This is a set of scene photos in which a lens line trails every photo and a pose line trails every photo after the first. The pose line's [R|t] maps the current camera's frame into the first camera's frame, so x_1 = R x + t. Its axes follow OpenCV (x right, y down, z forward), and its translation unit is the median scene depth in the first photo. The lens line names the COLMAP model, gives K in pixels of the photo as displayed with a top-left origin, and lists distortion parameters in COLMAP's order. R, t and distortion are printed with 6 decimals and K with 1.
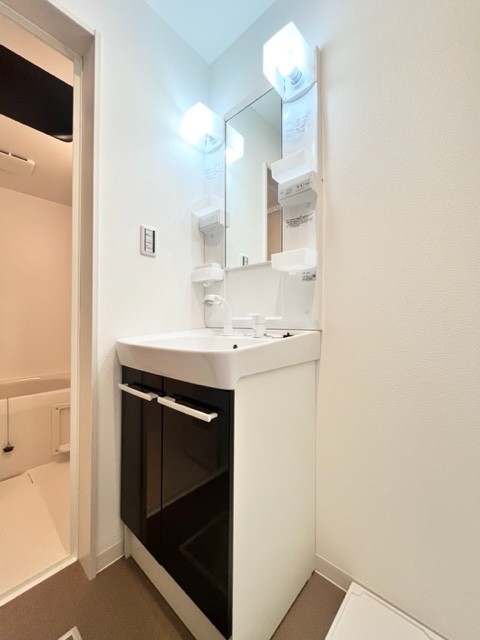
lens RADIAL K [[261.1, 0, 238.6], [0, 261.1, 322.8], [0, 0, 1]] dist [-0.002539, -0.002265]
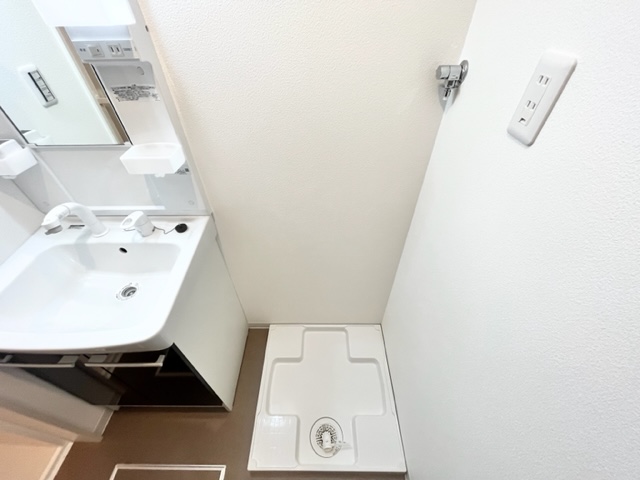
lens RADIAL K [[261.1, 0, 319.9], [0, 261.1, 241.5], [0, 0, 1]] dist [-0.002539, -0.002265]
pose [[0.744057, -0.463272, 0.481412, 0.077384], [0.008756, 0.727252, 0.686315, -0.562943], [-0.668059, -0.506442, 0.545174, 0.080240]]
